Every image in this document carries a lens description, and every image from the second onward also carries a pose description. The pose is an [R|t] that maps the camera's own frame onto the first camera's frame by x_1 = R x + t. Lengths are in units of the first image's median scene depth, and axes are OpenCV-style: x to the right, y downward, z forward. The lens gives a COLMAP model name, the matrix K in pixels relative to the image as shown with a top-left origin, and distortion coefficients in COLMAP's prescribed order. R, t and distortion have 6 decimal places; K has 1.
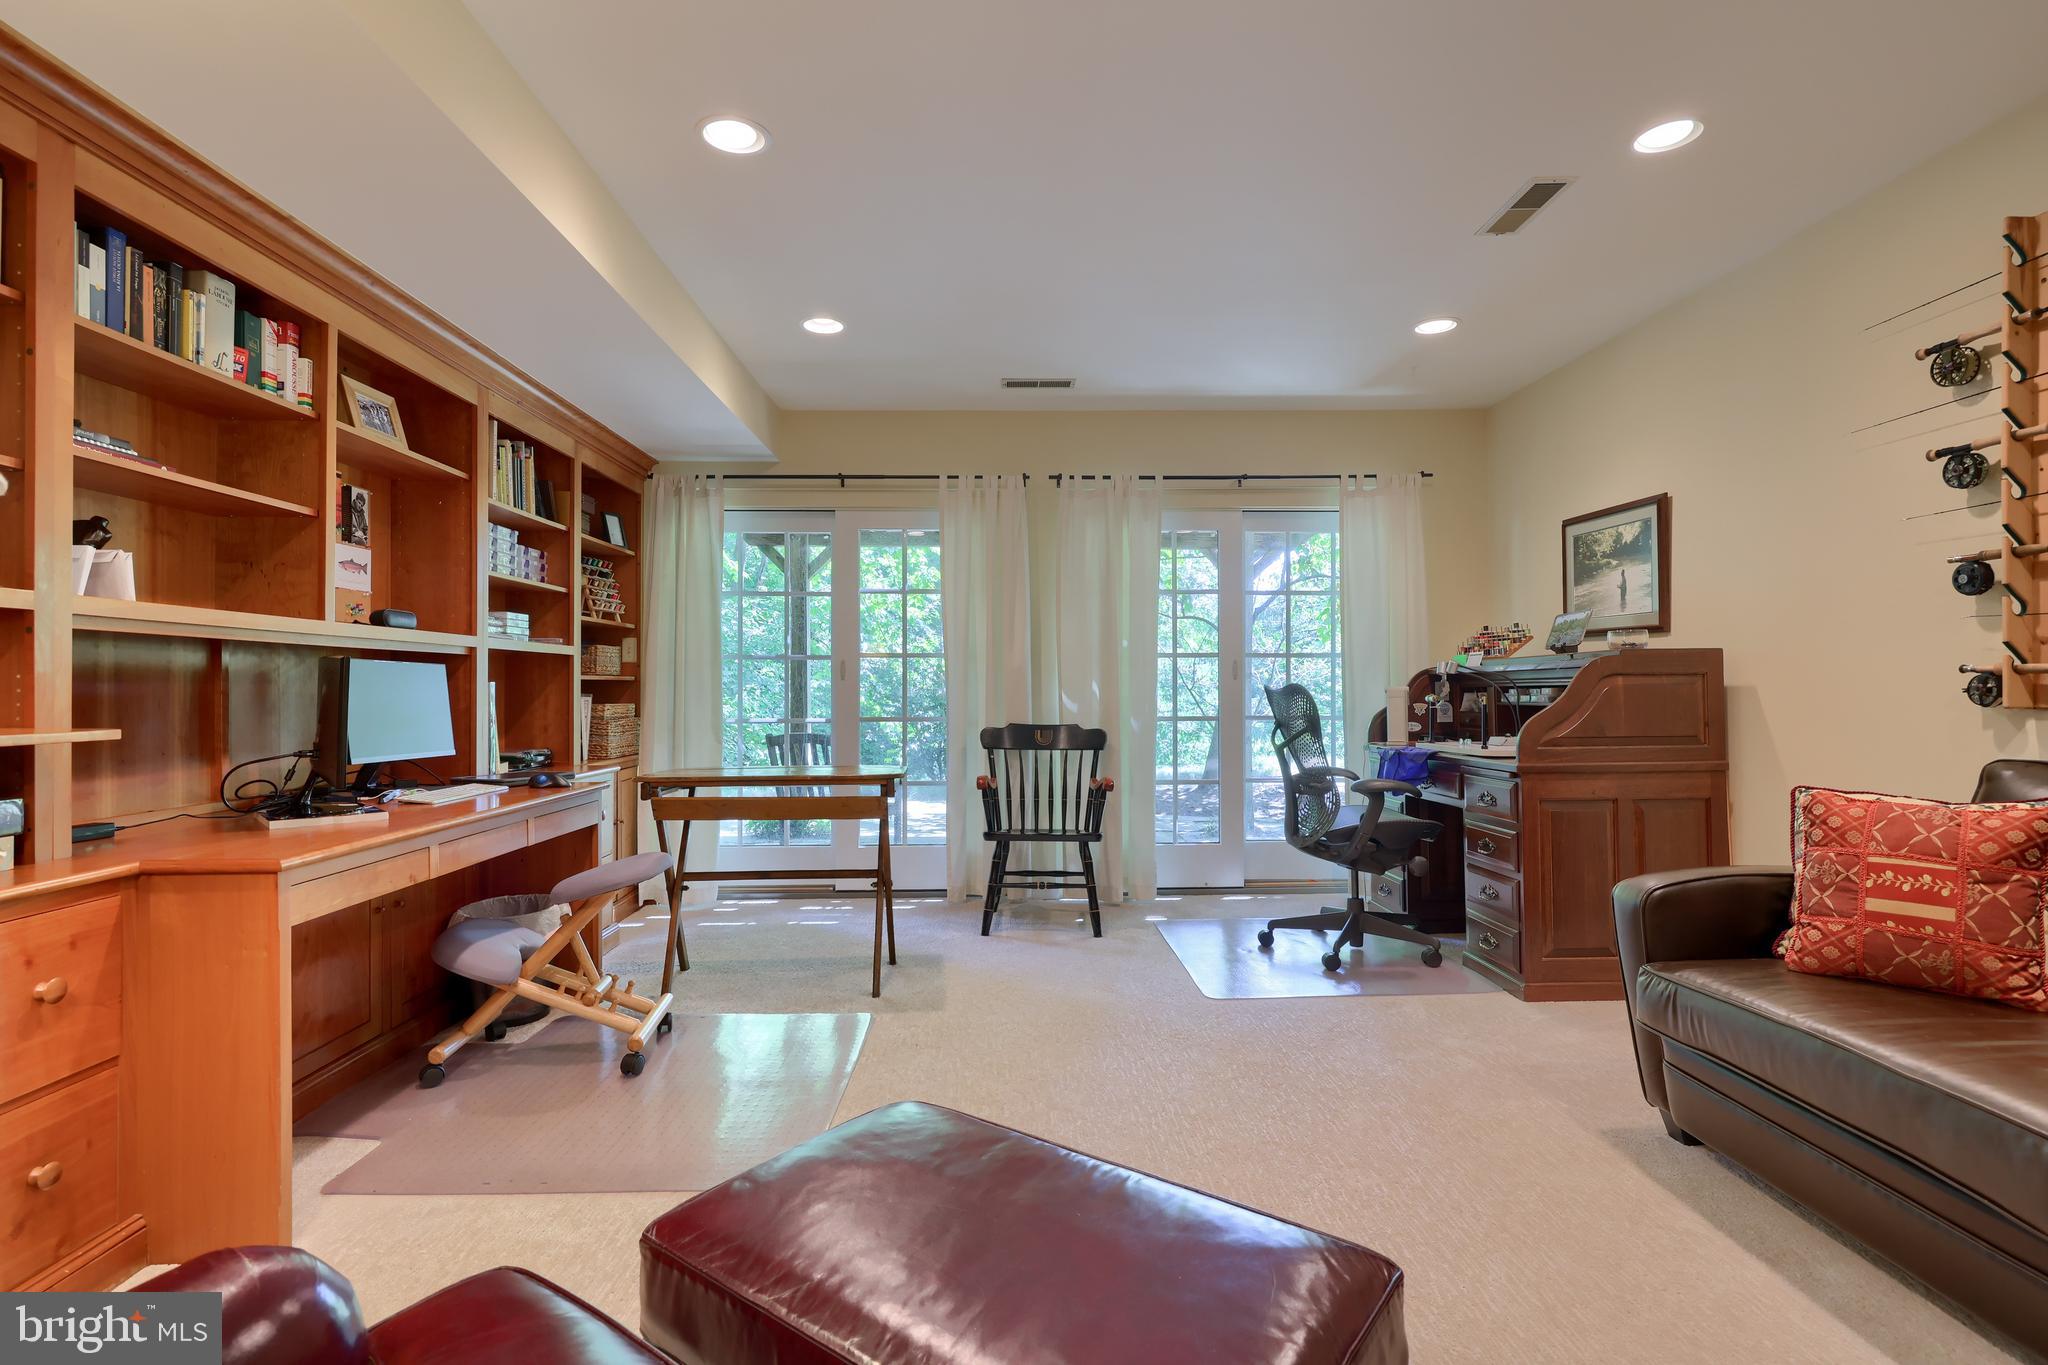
lens RADIAL K [[983.9, 0, 1027.3], [0, 983.9, 678.3], [0, 0, 1]] dist [-0.000528, 0.000162]
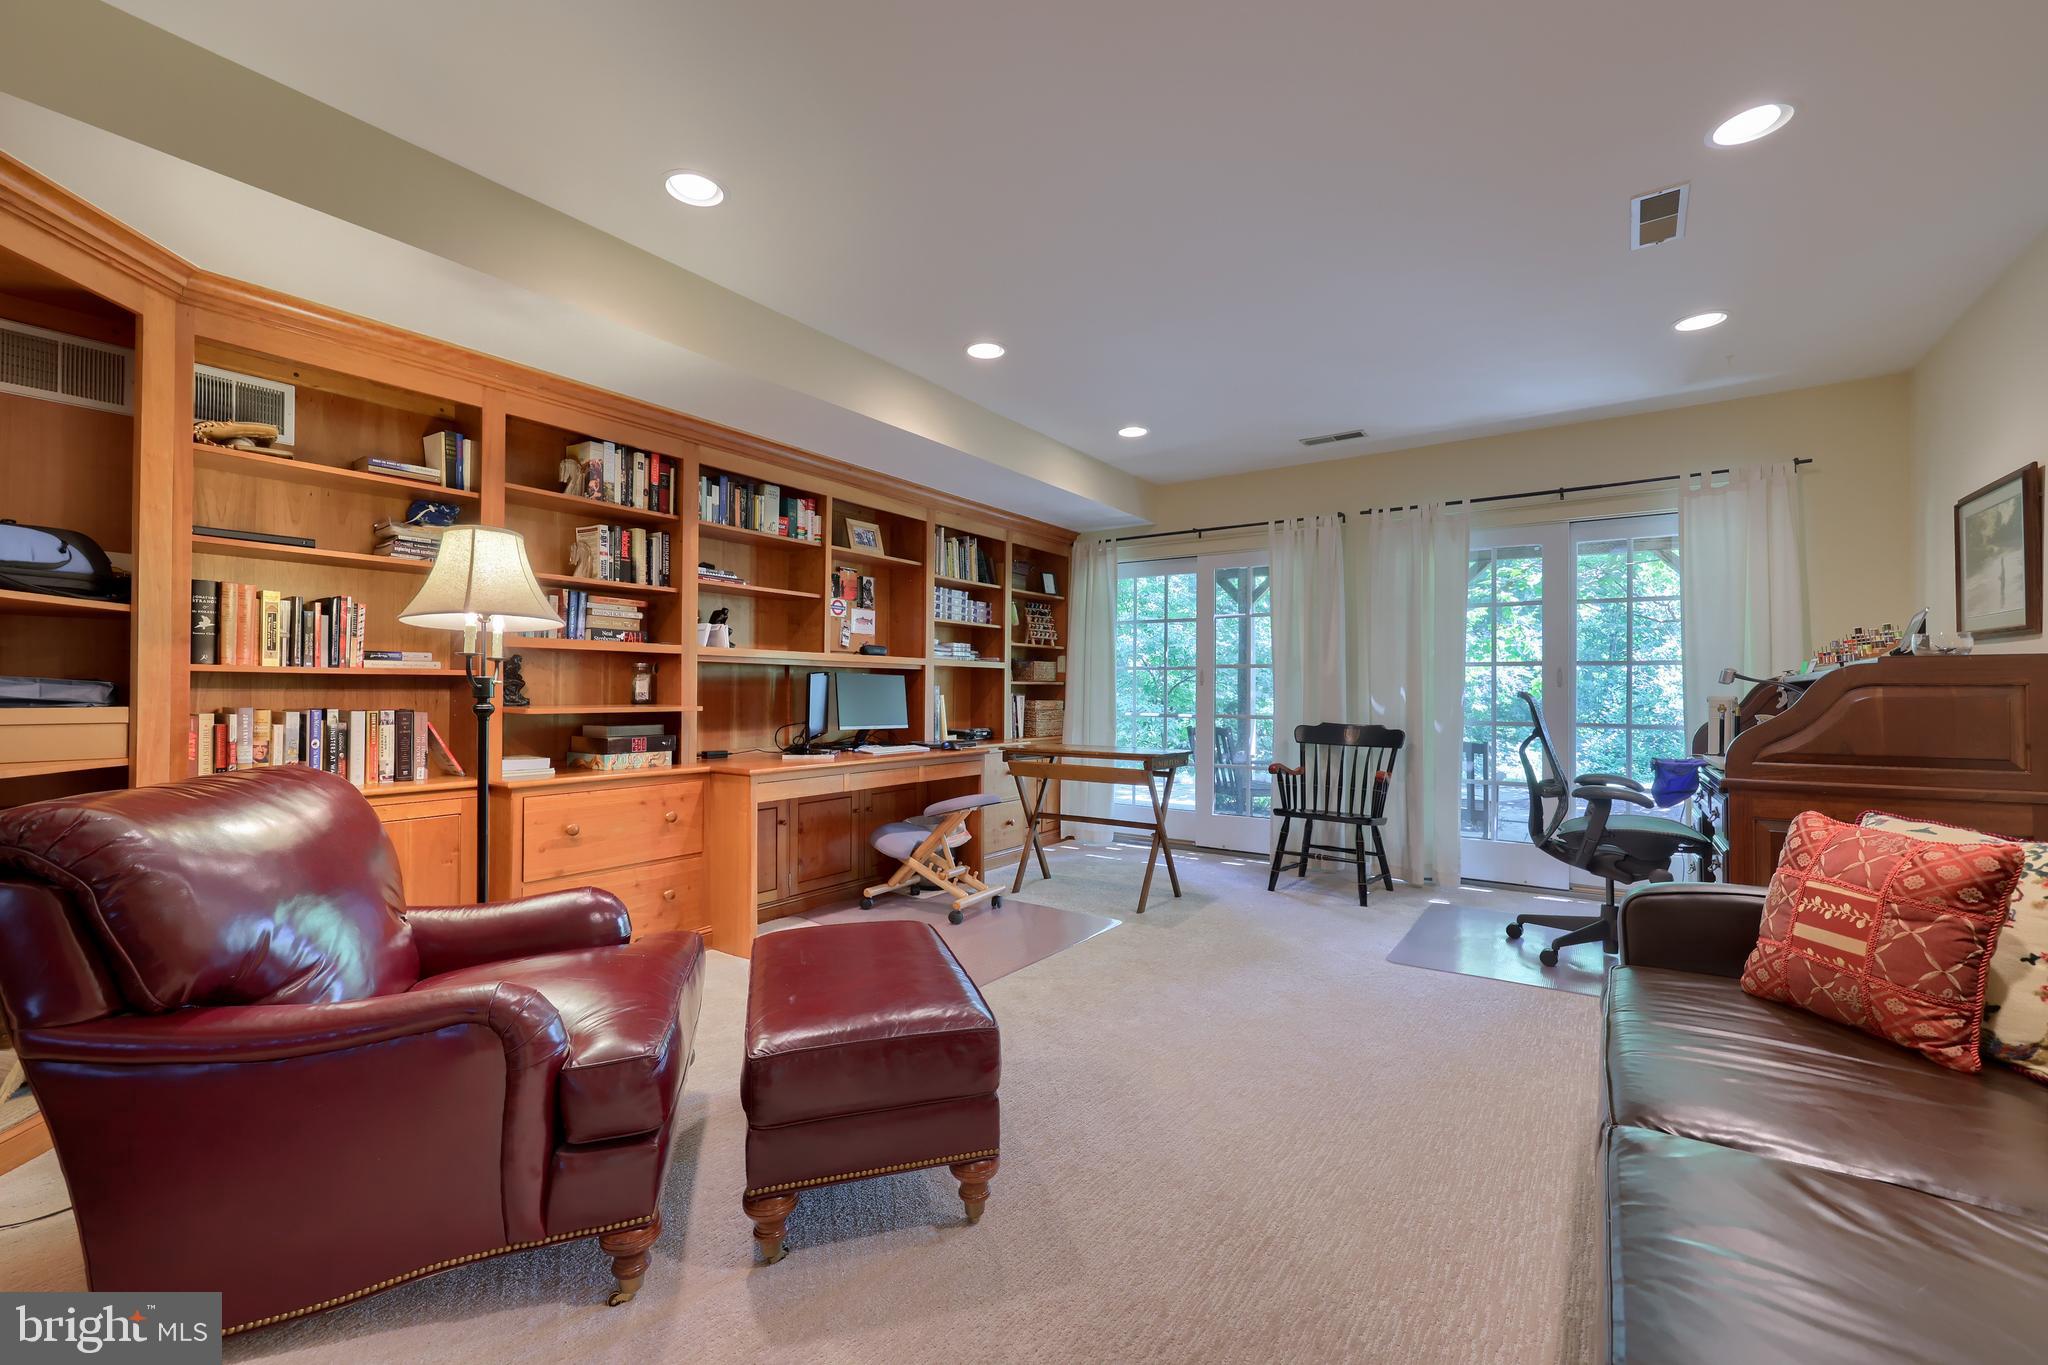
lens RADIAL K [[838.2, 0, 1024.0], [0, 838.2, 682.5], [0, 0, 1]] dist [-0.001540, -0.000236]
pose [[0.806599, 0.003906, -0.591087, 0.387934], [-0.003707, 0.999992, 0.001549, -0.004249], [0.591088, 0.000942, 0.806607, -0.052018]]
